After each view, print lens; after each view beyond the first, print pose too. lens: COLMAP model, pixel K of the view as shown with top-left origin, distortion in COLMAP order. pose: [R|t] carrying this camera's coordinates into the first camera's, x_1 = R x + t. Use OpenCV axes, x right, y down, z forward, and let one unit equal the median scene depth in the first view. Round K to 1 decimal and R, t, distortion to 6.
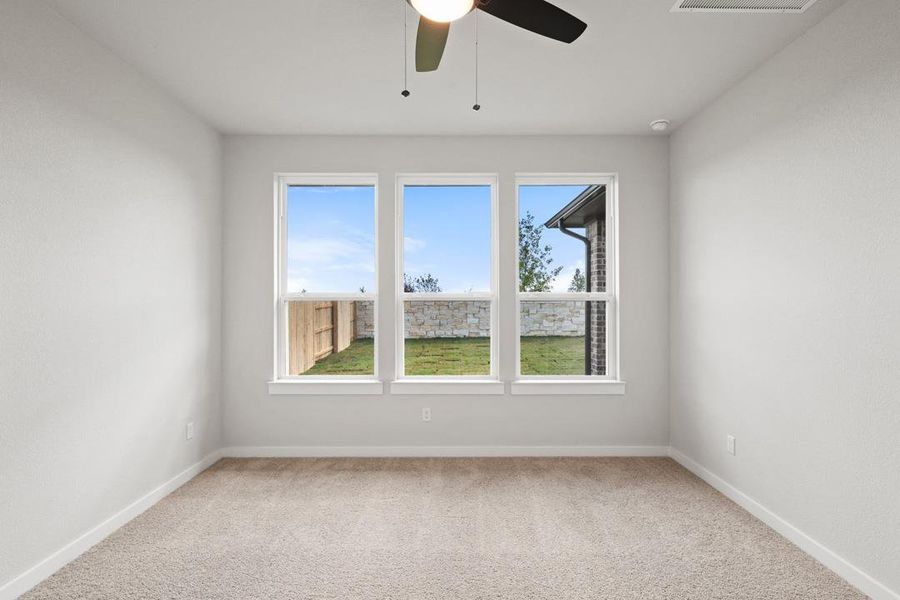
lens RADIAL K [[413.9, 0, 457.7], [0, 413.9, 300.4], [0, 0, 1]] dist [-0.005769, -0.003917]
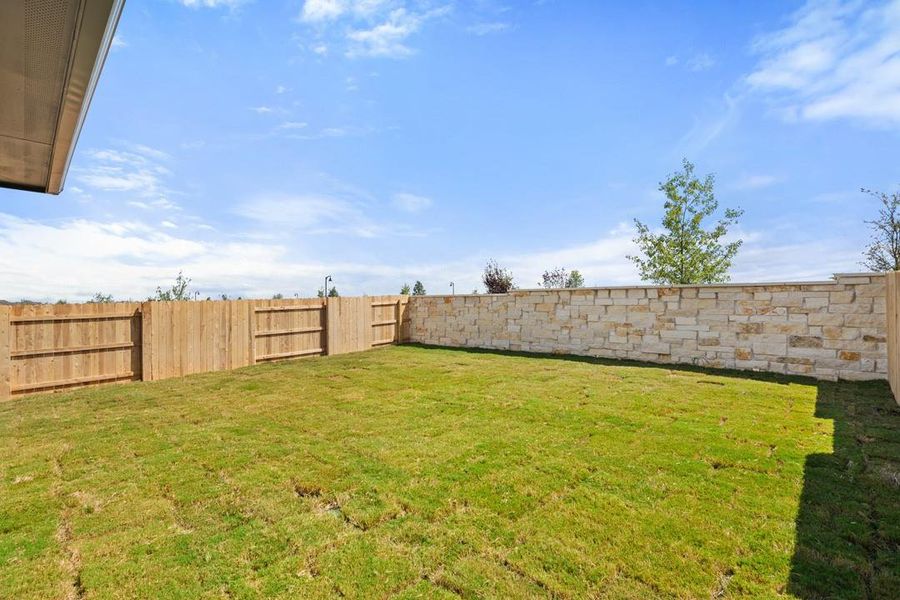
lens RADIAL K [[413.9, 0, 441.6], [0, 413.9, 302.9], [0, 0, 1]] dist [-0.005769, -0.003917]
pose [[0.712164, -0.002214, -0.702009, 0.569474], [0.008019, 0.999955, 0.004981, -0.001759], [0.701967, -0.009176, 0.712150, 0.471182]]
